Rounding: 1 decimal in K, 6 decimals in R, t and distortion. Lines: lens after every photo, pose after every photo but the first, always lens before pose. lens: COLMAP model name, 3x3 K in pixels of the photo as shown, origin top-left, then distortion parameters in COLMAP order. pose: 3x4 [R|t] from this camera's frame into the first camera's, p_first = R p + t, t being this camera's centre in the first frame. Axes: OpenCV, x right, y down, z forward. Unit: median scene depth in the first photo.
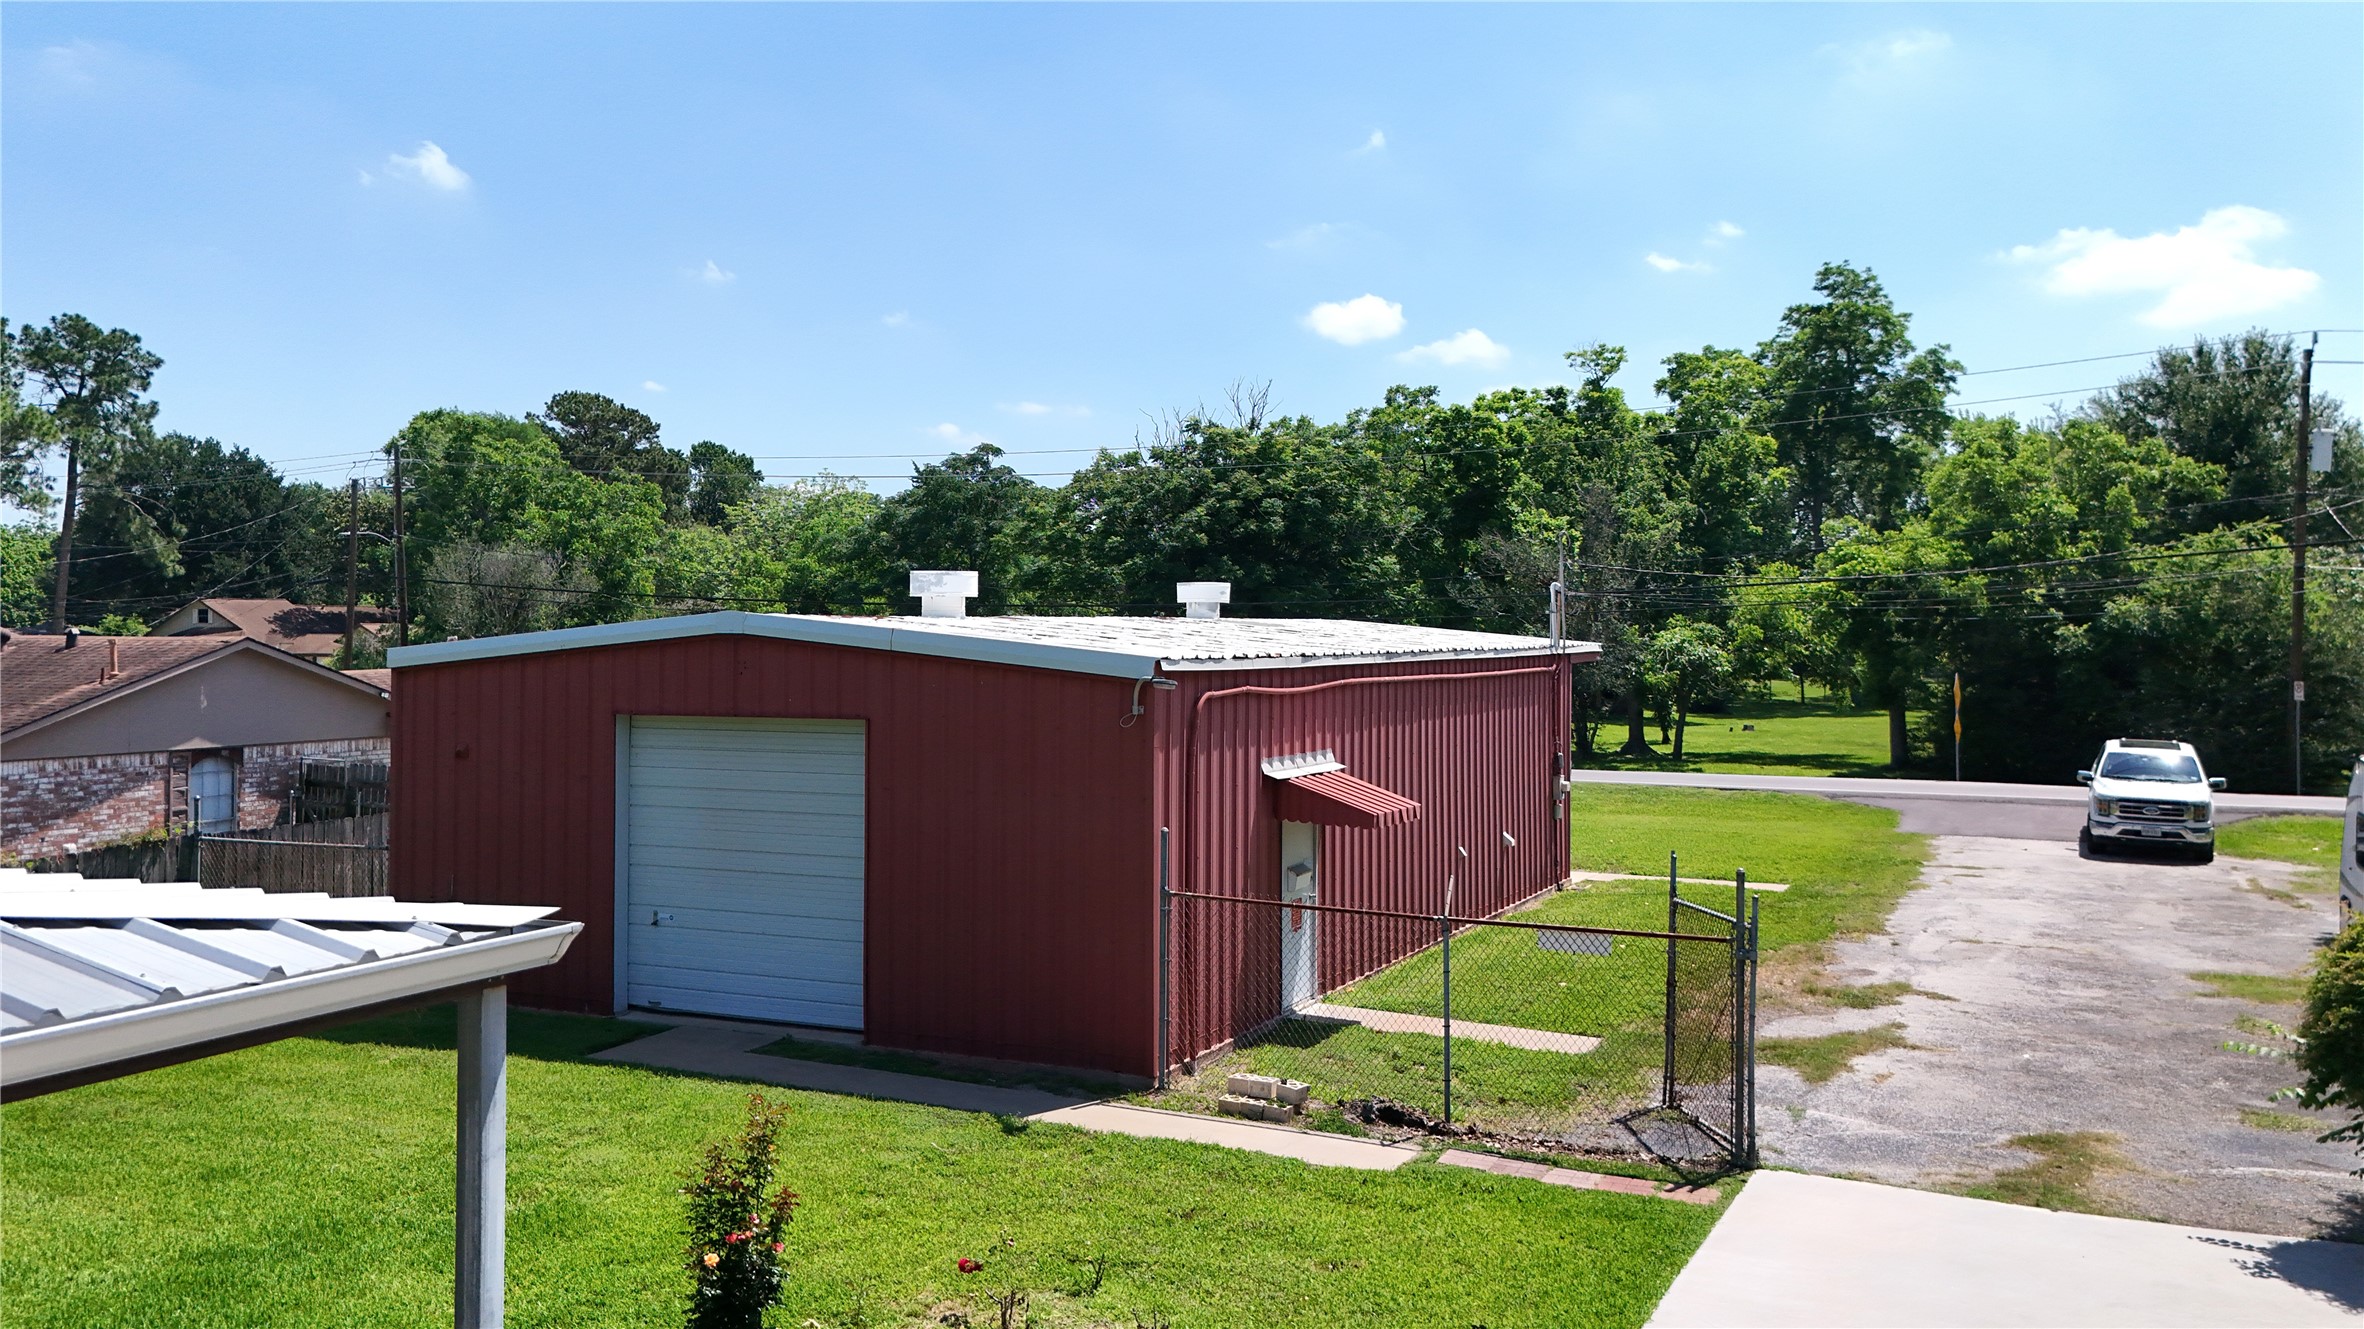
lens RADIAL K [[1915.1, 0, 1181.0], [0, 1915.1, 599.7], [0, 0, 1]] dist [0.071414, -0.108474]
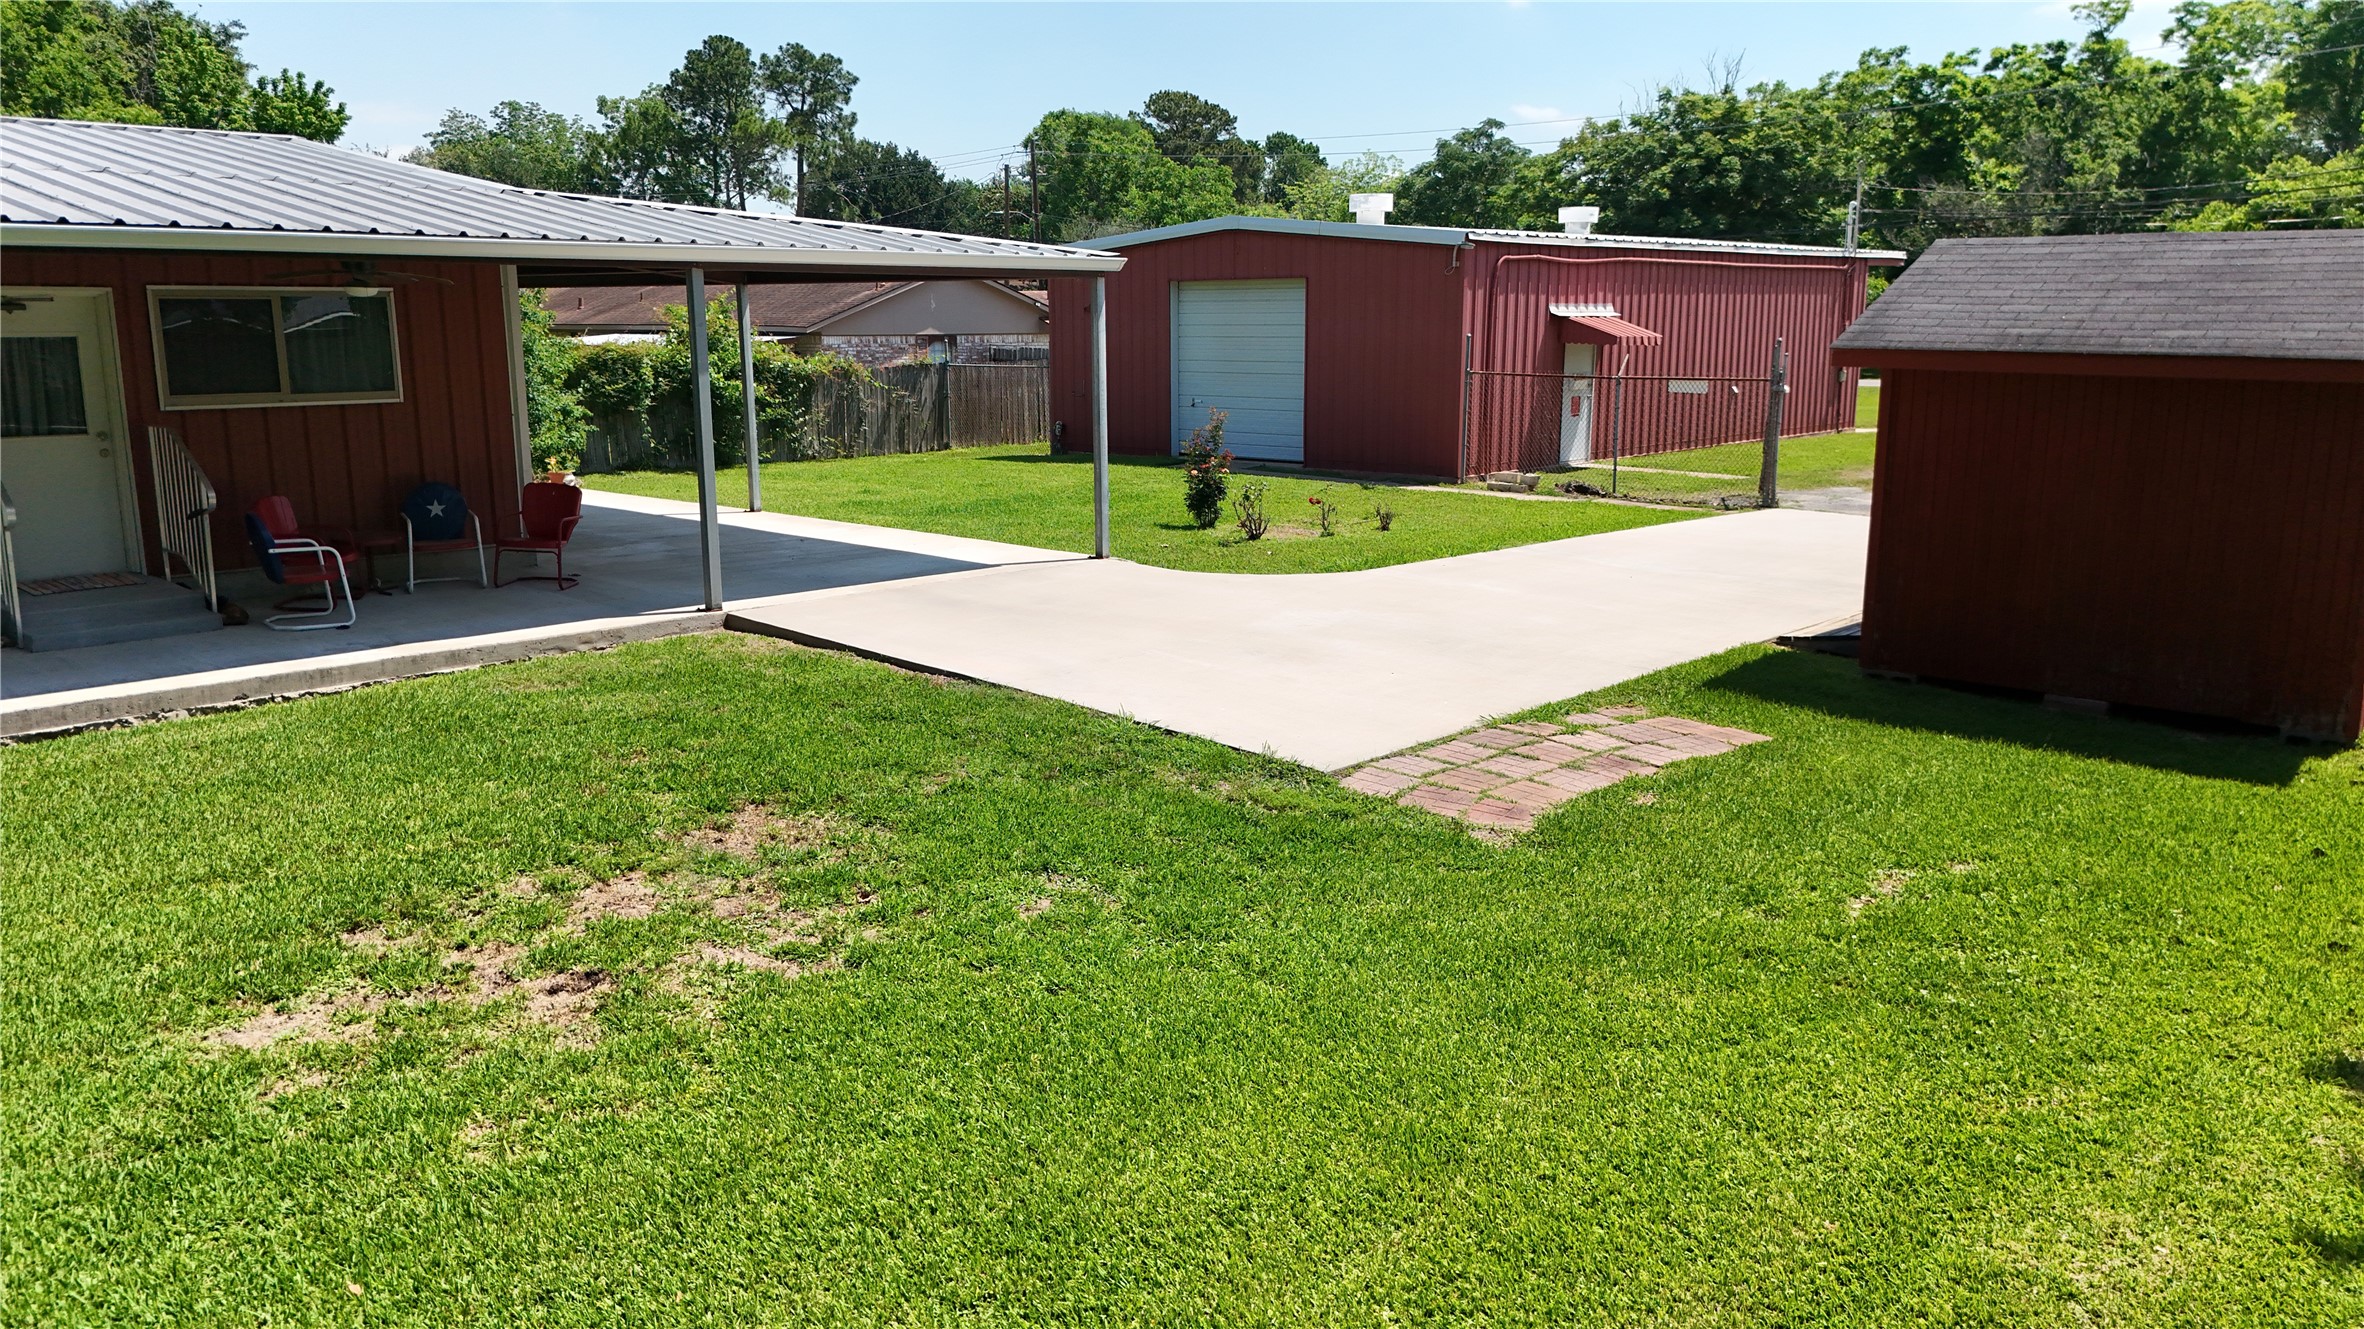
lens RADIAL K [[1766.1, 0, 1182.0], [0, 1766.1, 664.5], [0, 0, 1]] dist [0.056840, -0.073776]
pose [[0.954998, 0.051265, -0.292147, 0.048085], [0.011054, 0.978115, 0.207770, 0.016280], [0.296405, -0.201650, 0.933532, -0.132976]]
